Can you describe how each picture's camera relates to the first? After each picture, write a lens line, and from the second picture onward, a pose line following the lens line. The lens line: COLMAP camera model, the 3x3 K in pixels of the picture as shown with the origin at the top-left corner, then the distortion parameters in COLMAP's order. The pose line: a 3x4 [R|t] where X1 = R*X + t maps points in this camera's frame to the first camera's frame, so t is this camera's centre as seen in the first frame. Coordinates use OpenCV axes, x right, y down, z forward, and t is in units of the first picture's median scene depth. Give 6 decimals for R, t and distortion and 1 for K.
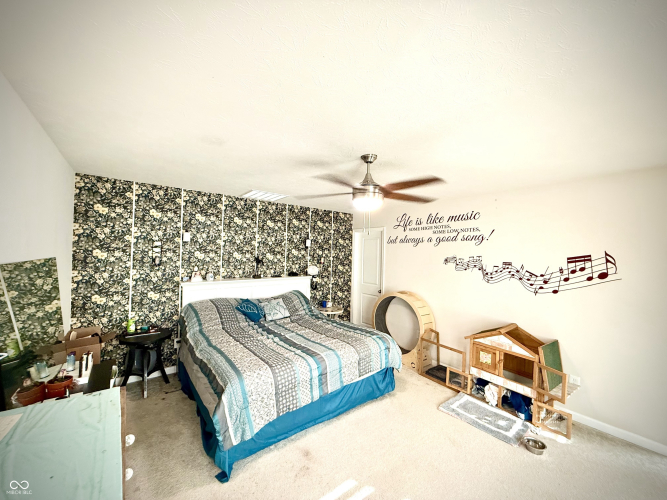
lens RADIAL K [[263.8, 0, 332.4], [0, 263.8, 250.9], [0, 0, 1]] dist [-0.016283, -0.000622]
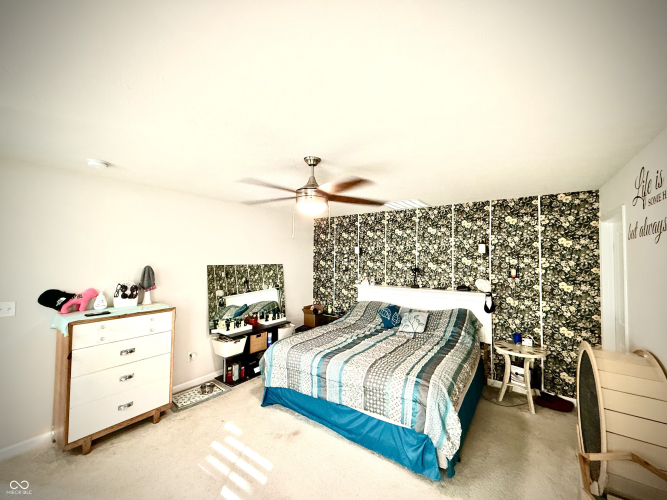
lens RADIAL K [[263.8, 0, 332.7], [0, 263.8, 251.1], [0, 0, 1]] dist [-0.016283, -0.000622]
pose [[0.271028, -0.049809, -0.961282, 0.554543], [0.001957, 0.998687, -0.051196, 0.015867], [0.962570, 0.011994, 0.270769, 0.421806]]
